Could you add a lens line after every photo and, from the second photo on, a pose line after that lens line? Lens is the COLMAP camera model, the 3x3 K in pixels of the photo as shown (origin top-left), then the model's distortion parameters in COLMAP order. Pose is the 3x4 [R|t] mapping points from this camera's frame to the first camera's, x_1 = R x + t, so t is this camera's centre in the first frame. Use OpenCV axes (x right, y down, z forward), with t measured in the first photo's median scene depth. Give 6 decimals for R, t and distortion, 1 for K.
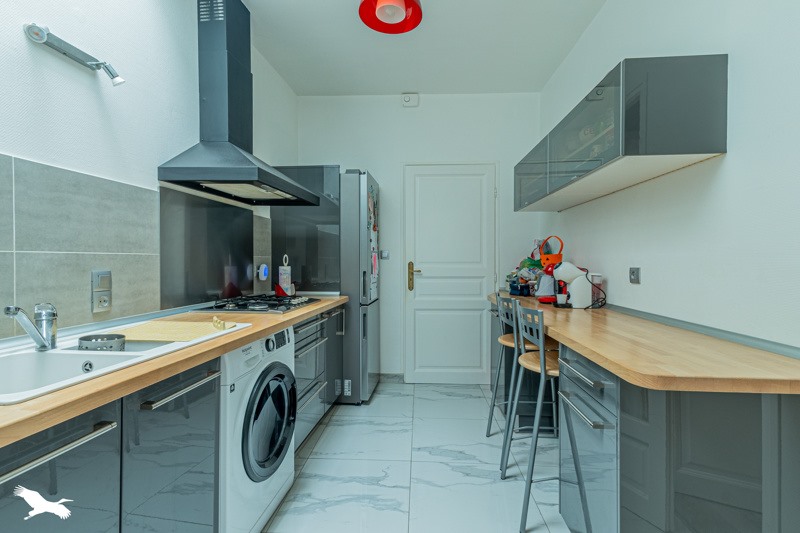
lens RADIAL K [[376.7, 0, 401.1], [0, 376.7, 264.9], [0, 0, 1]] dist [0.000312, 0.000256]
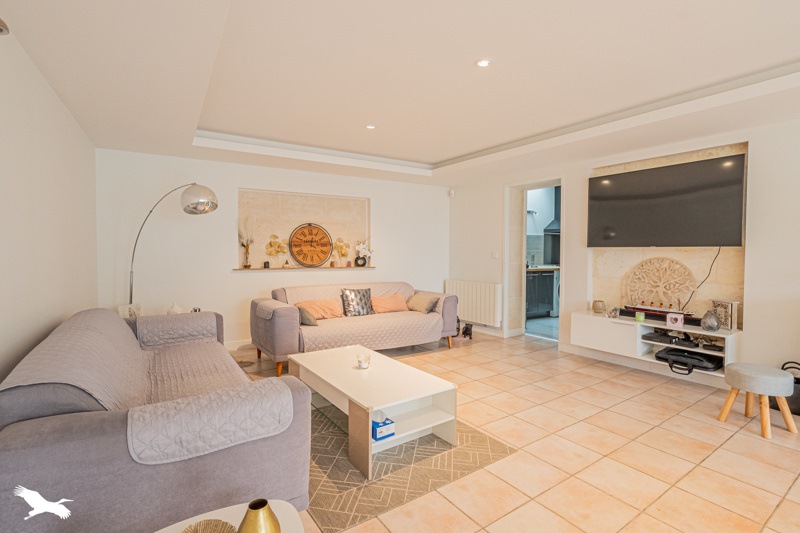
lens RADIAL K [[376.7, 0, 400.3], [0, 376.7, 264.5], [0, 0, 1]] dist [0.000312, 0.000256]
pose [[0.637783, 0.027073, -0.769741, 1.585367], [-0.009893, 0.999588, 0.026960, 0.026122], [0.770153, -0.009580, 0.637787, -2.932958]]
